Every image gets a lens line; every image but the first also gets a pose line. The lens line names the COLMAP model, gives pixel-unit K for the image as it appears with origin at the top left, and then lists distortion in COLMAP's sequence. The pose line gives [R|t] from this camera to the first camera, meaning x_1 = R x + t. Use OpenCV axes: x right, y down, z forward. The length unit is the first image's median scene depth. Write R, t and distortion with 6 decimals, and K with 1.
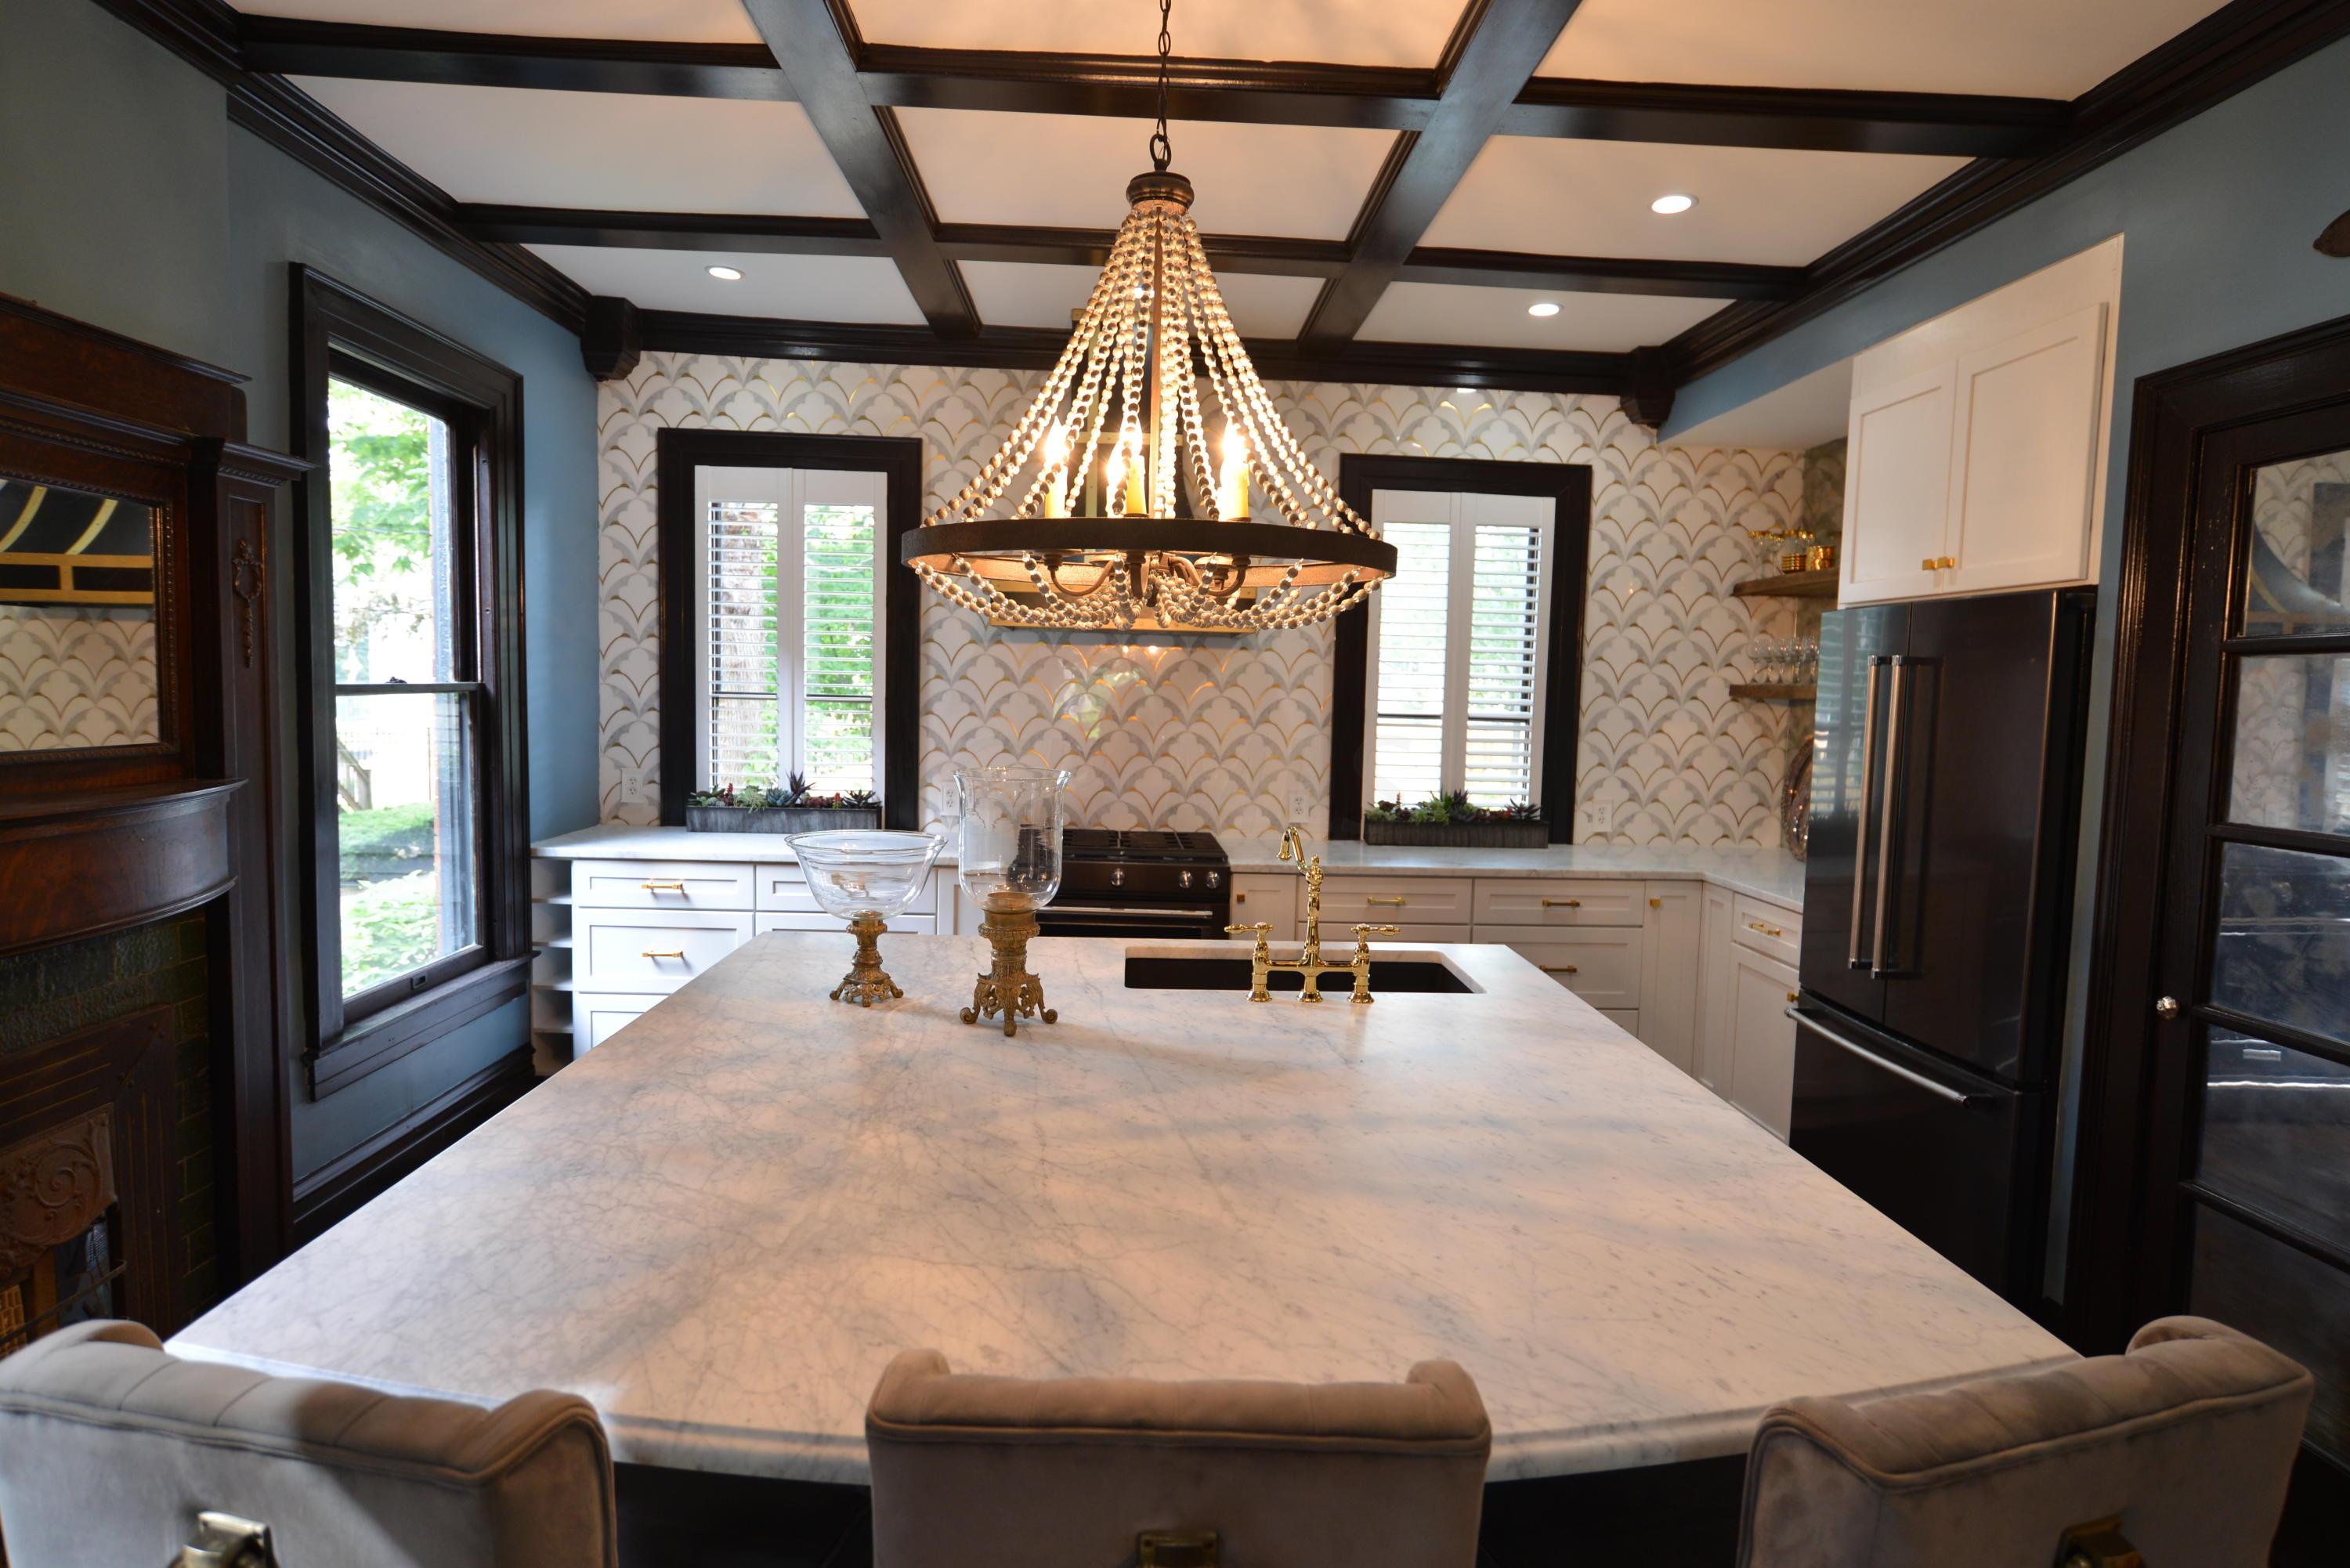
lens RADIAL K [[1233.2, 0, 1183.1], [0, 1233.2, 774.8], [0, 0, 1]] dist [-0.017592, 0.009801]
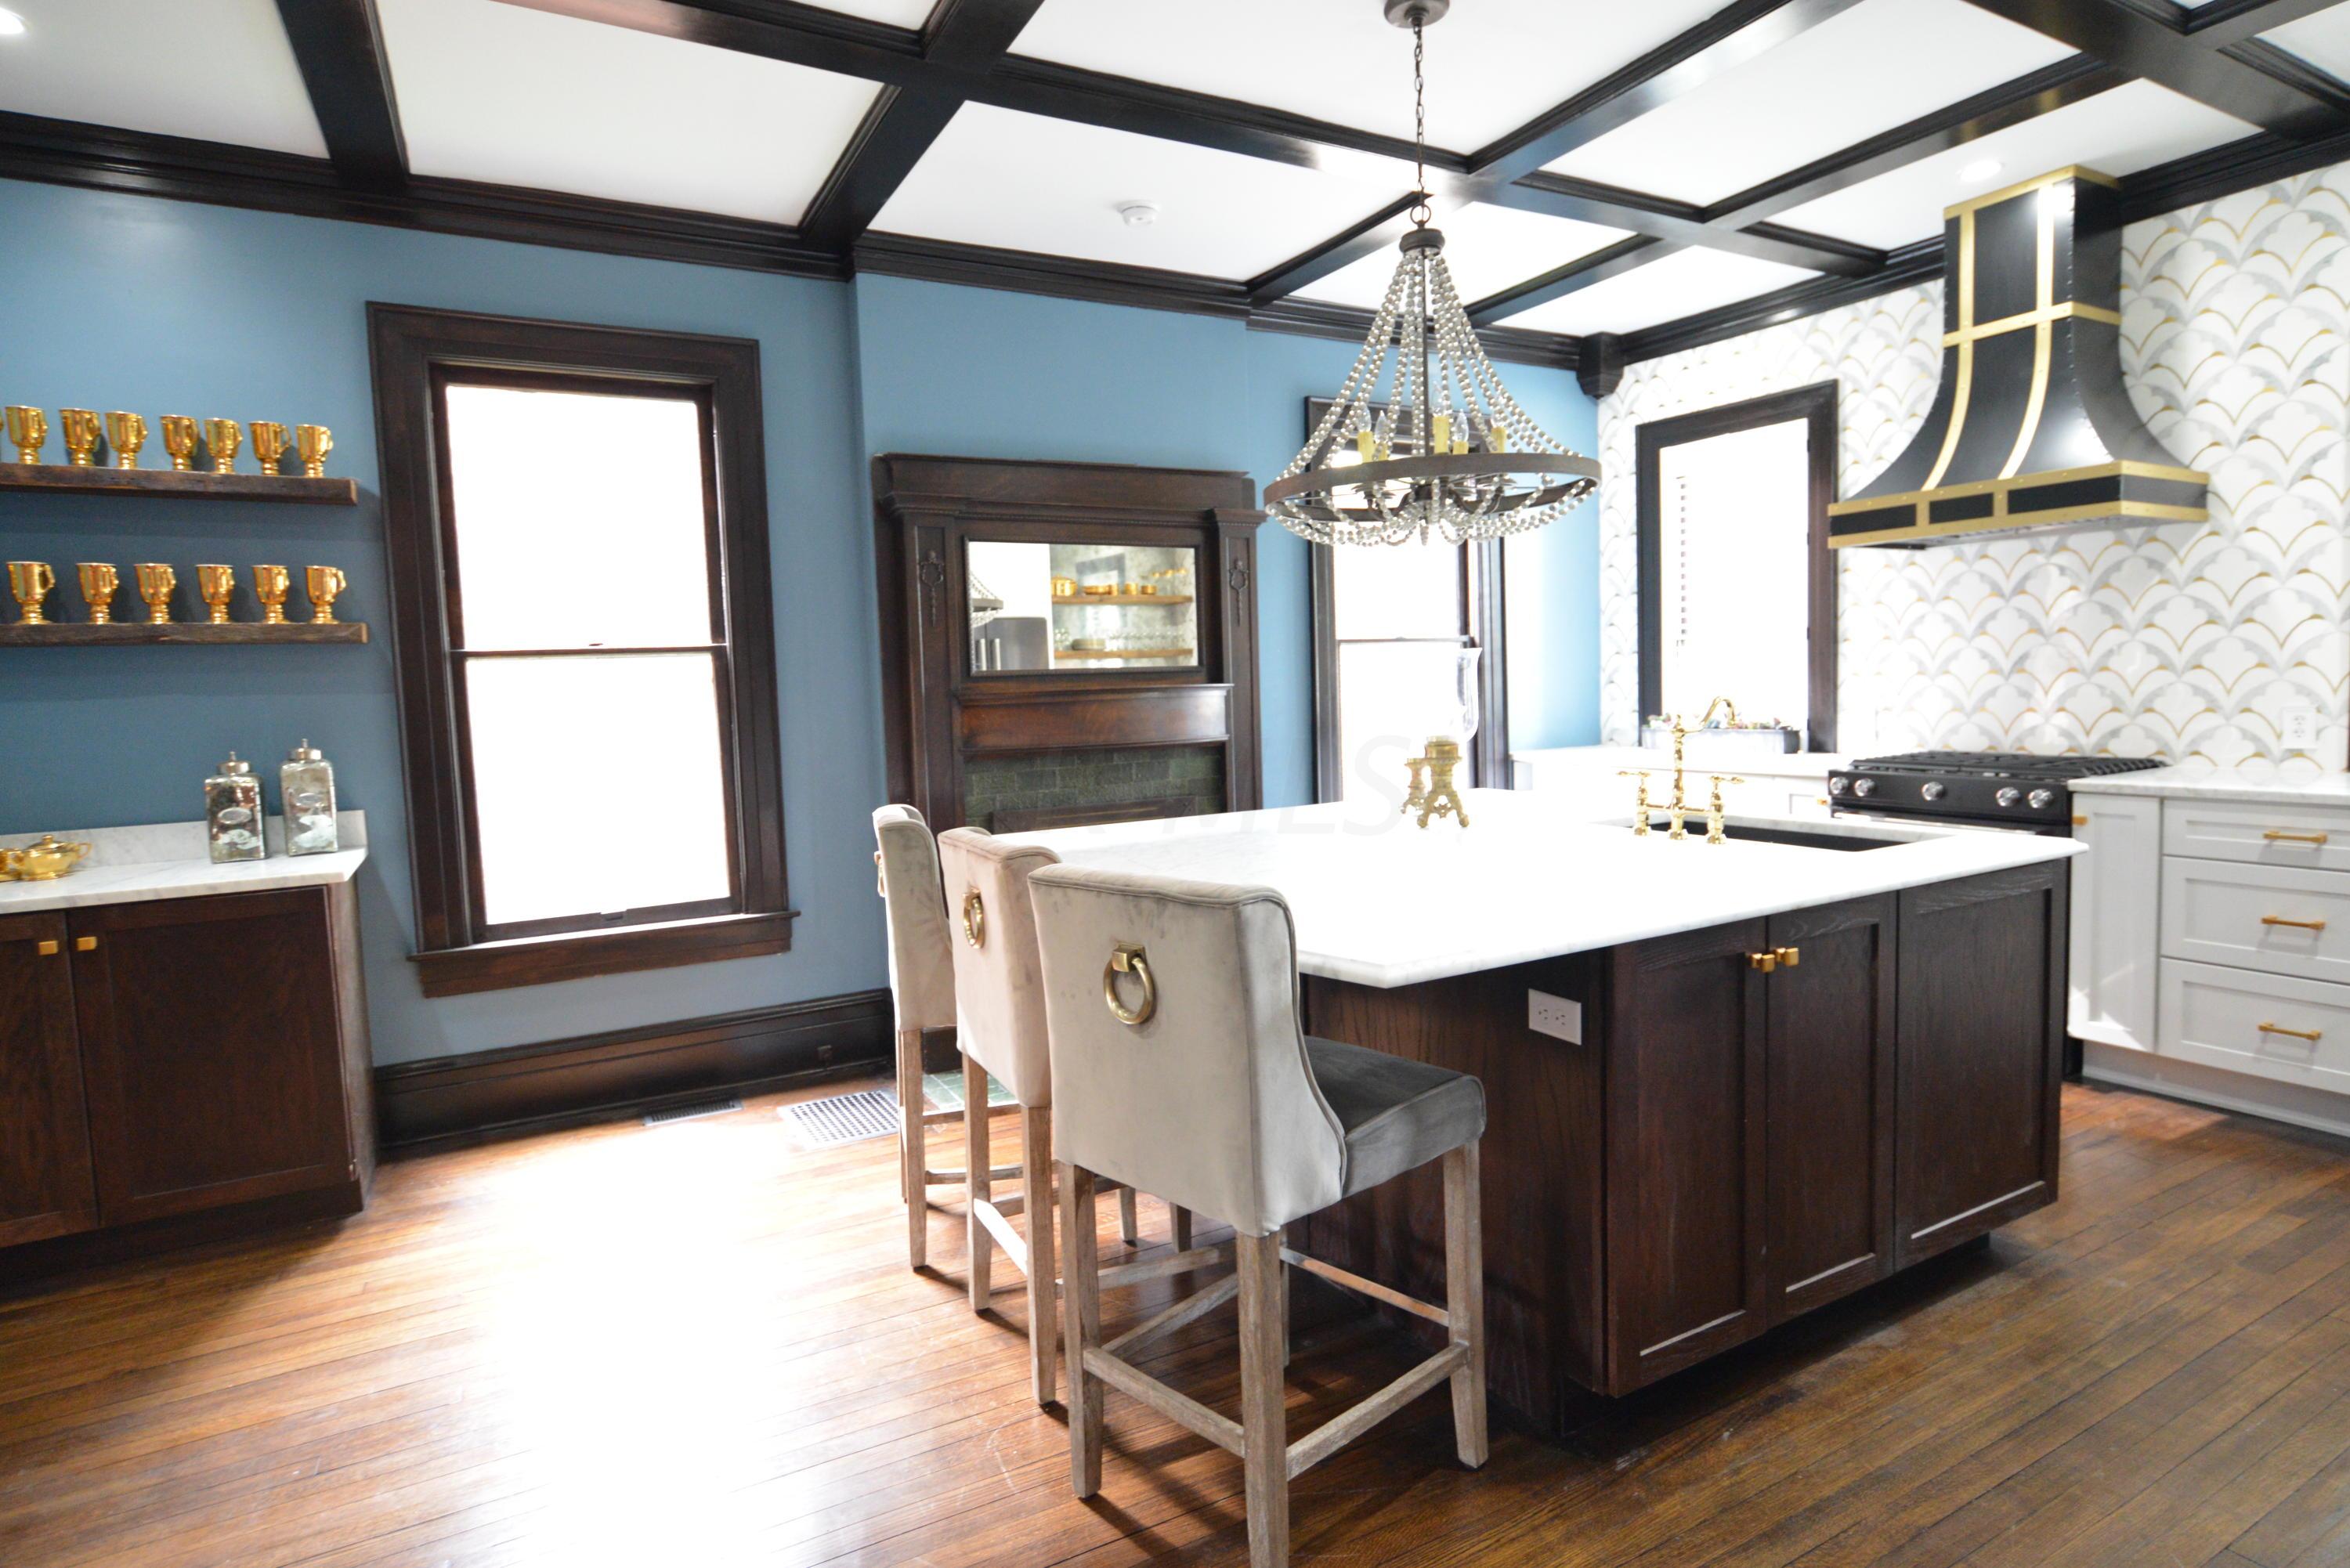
lens RADIAL K [[1233.2, 0, 1183.1], [0, 1233.2, 774.8], [0, 0, 1]] dist [-0.017592, 0.009801]
pose [[0.447760, 0.025434, -0.893792, 0.481015], [-0.021537, 0.999612, 0.017656, 0.058518], [0.893894, 0.011344, 0.448135, 0.036348]]
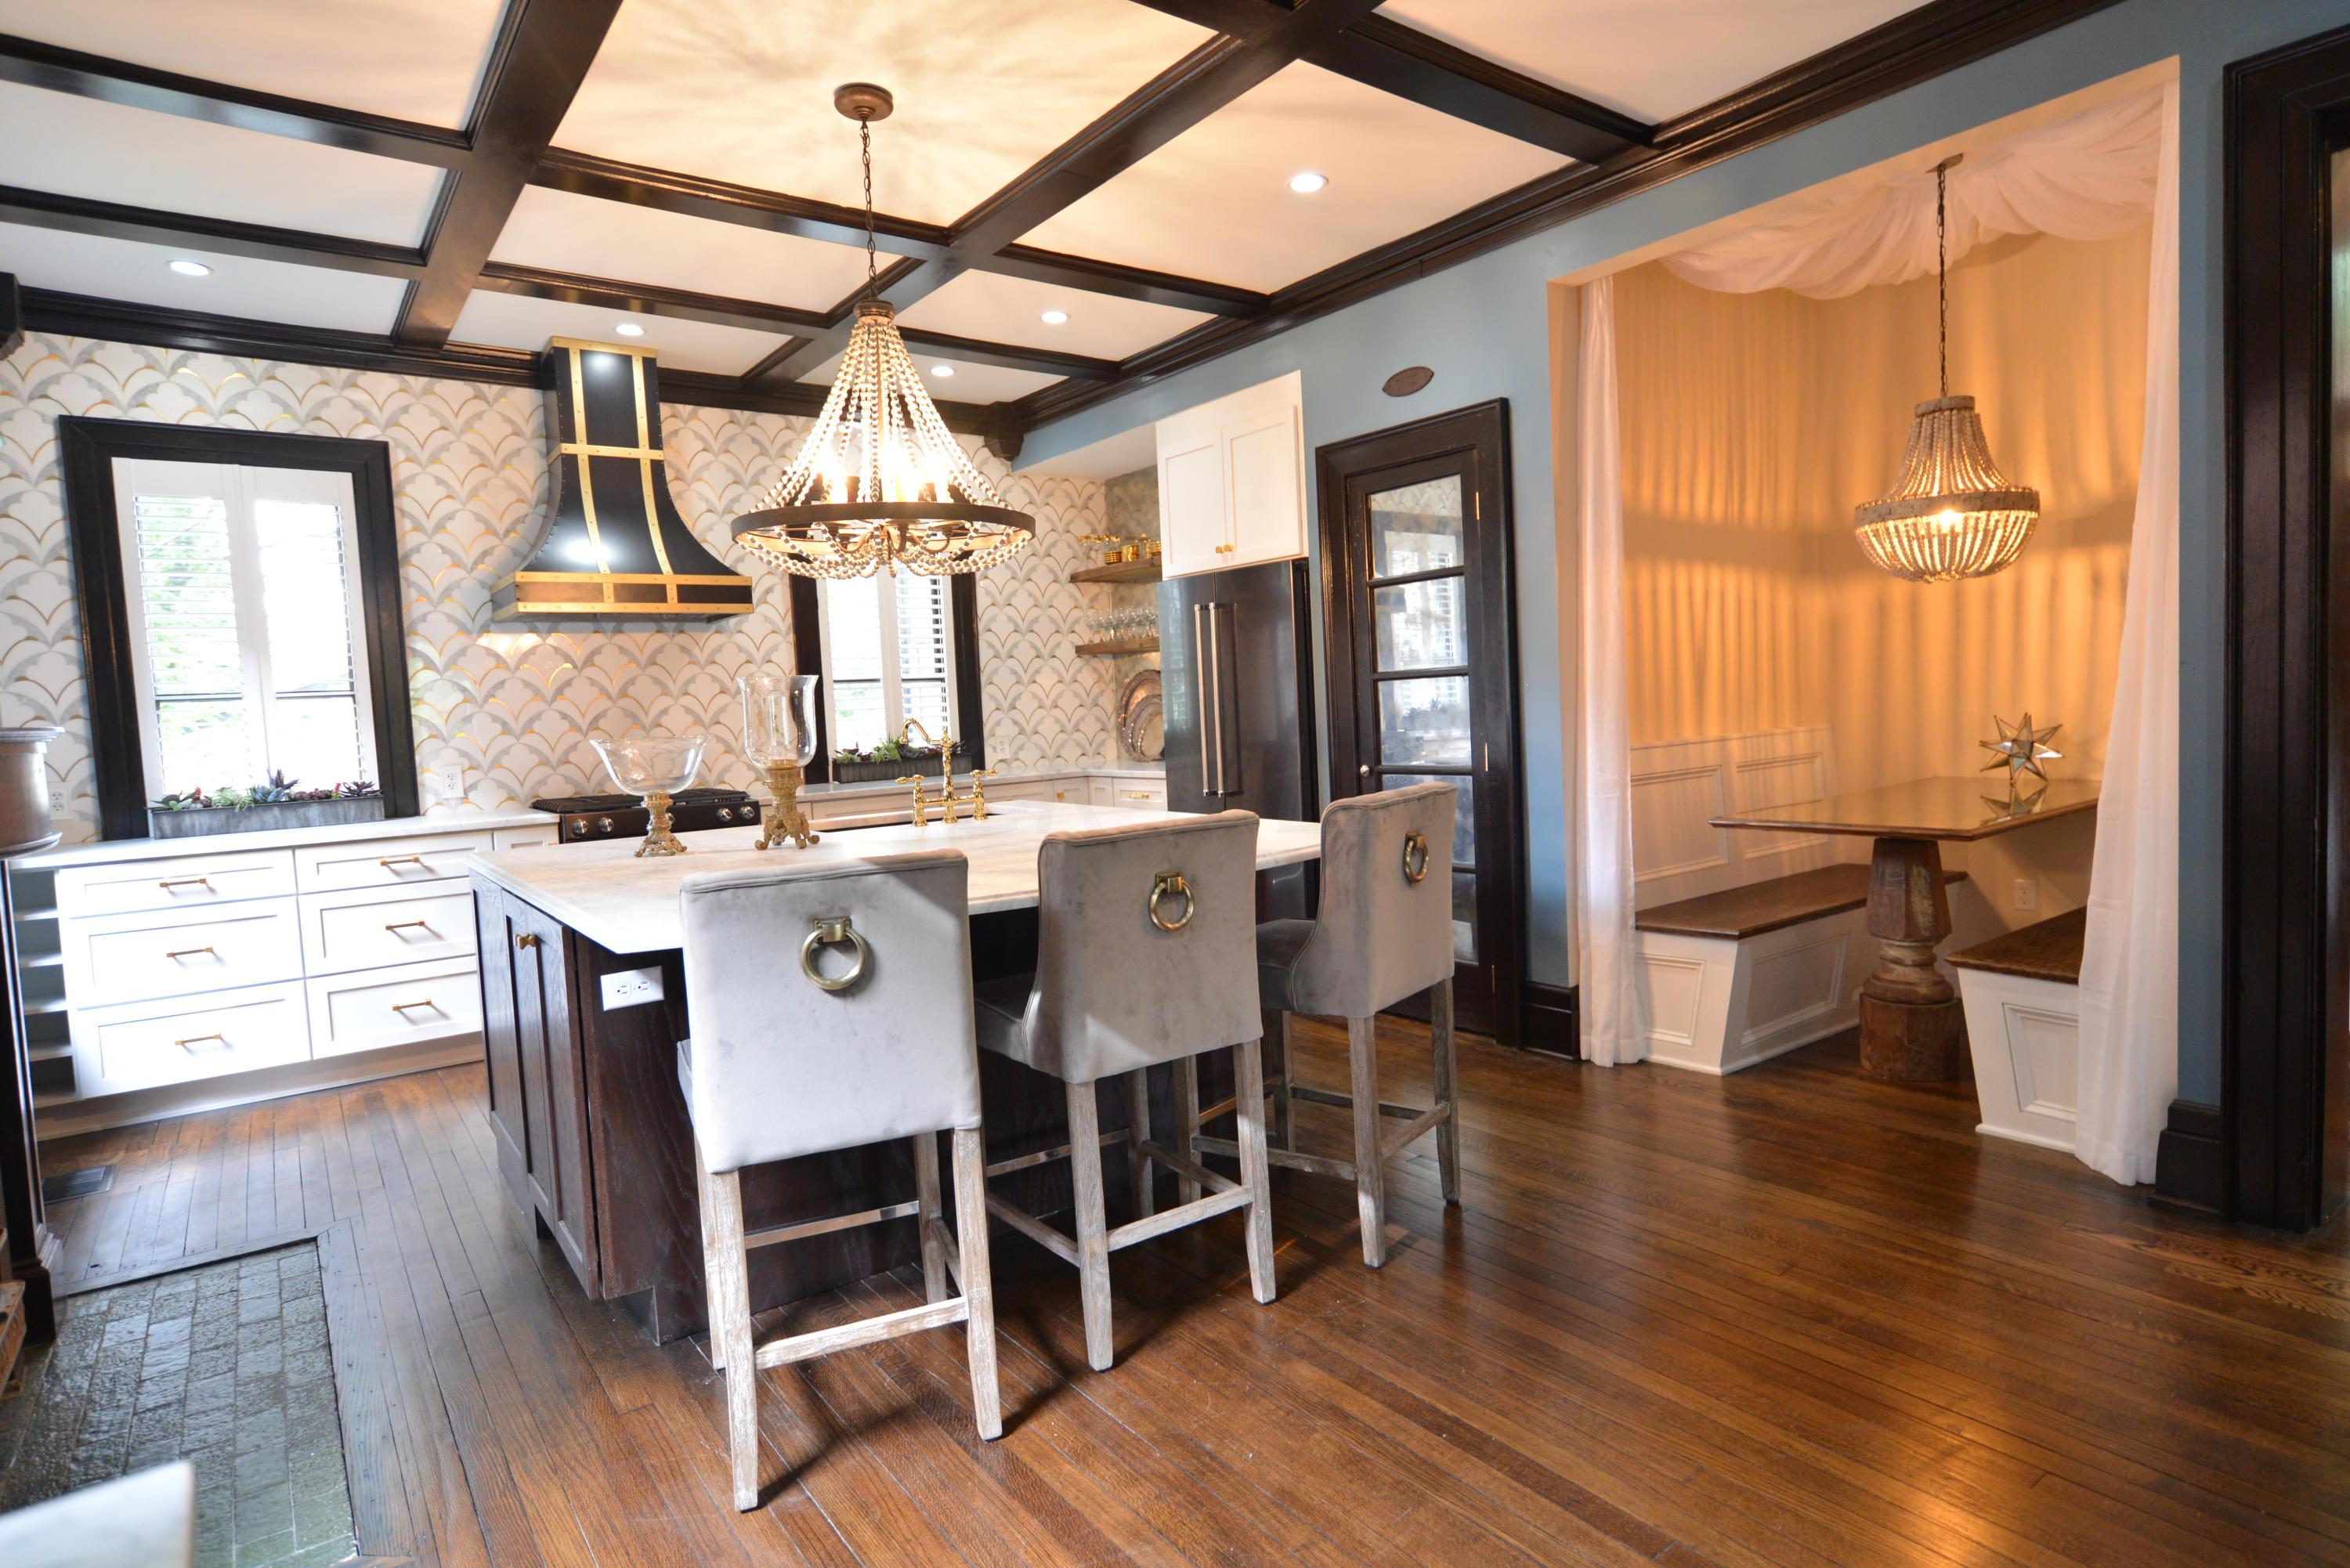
lens RADIAL K [[1233.2, 0, 1183.1], [0, 1233.2, 774.8], [0, 0, 1]] dist [-0.017592, 0.009801]
pose [[0.819807, -0.099184, 0.563985, -0.272806], [0.110211, 0.993801, 0.014570, 0.068855], [-0.561935, 0.050213, 0.825656, -0.230898]]
